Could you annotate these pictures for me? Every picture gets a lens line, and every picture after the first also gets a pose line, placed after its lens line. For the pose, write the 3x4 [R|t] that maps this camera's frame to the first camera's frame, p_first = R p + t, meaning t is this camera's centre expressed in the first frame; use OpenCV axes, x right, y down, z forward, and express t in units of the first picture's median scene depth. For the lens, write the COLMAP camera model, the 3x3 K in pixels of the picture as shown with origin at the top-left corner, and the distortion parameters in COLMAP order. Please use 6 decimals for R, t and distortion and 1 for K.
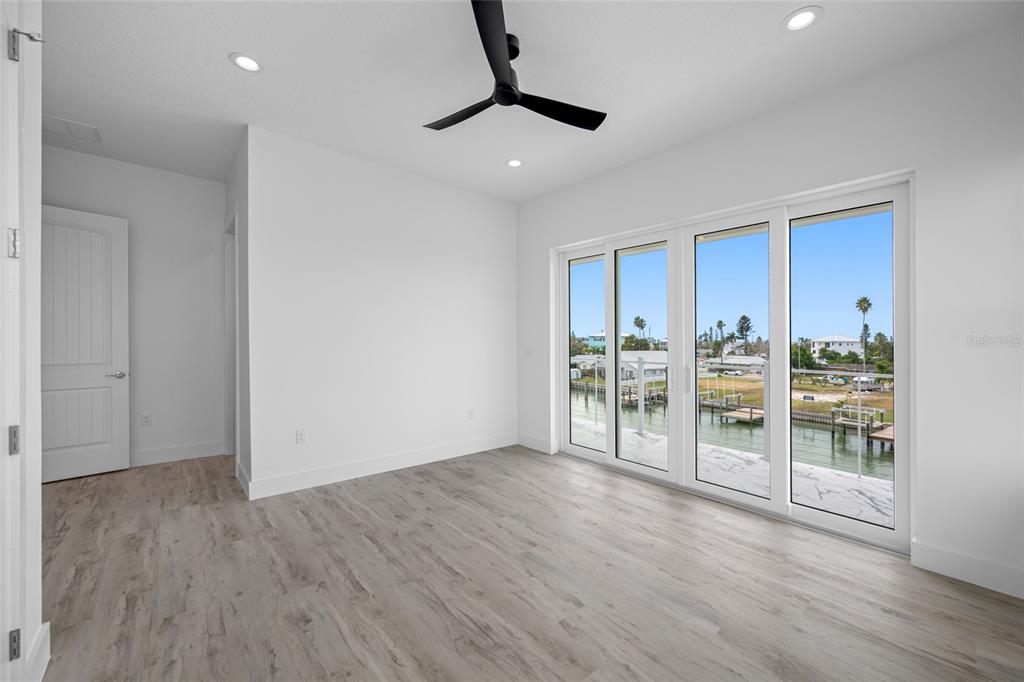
lens RADIAL K [[404.5, 0, 514.1], [0, 404.5, 334.7], [0, 0, 1]] dist [-0.001627, -0.000442]
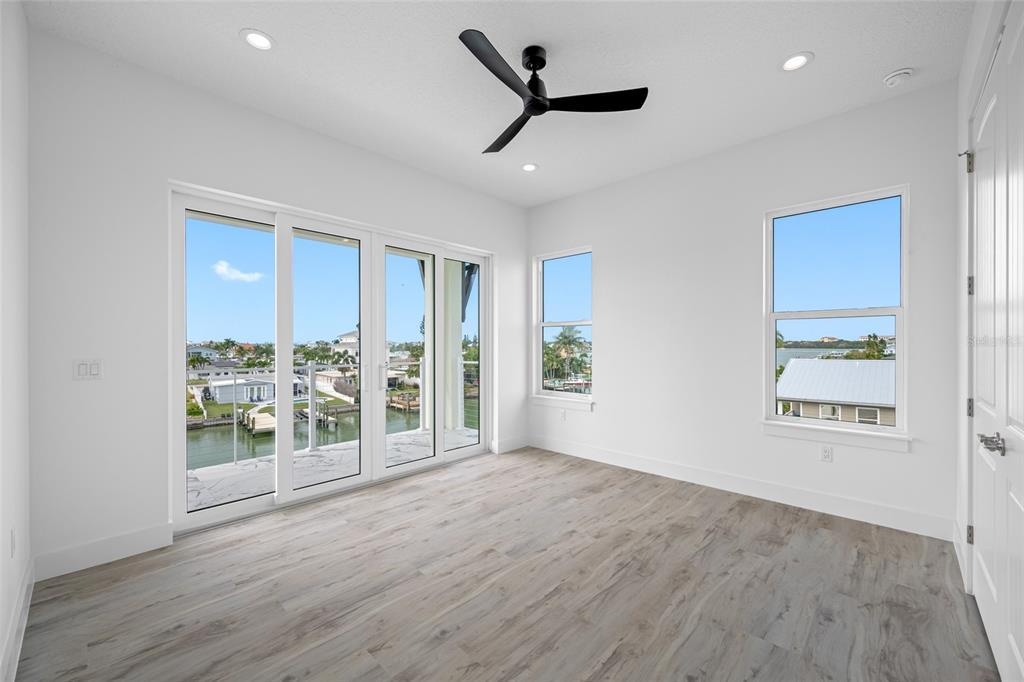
lens RADIAL K [[404.5, 0, 513.9], [0, 404.5, 346.1], [0, 0, 1]] dist [-0.001627, -0.000442]
pose [[-0.095697, -0.020025, 0.995209, -0.902617], [-0.012981, 0.999738, 0.018868, -0.002298], [-0.995326, -0.011113, -0.095931, 1.007920]]
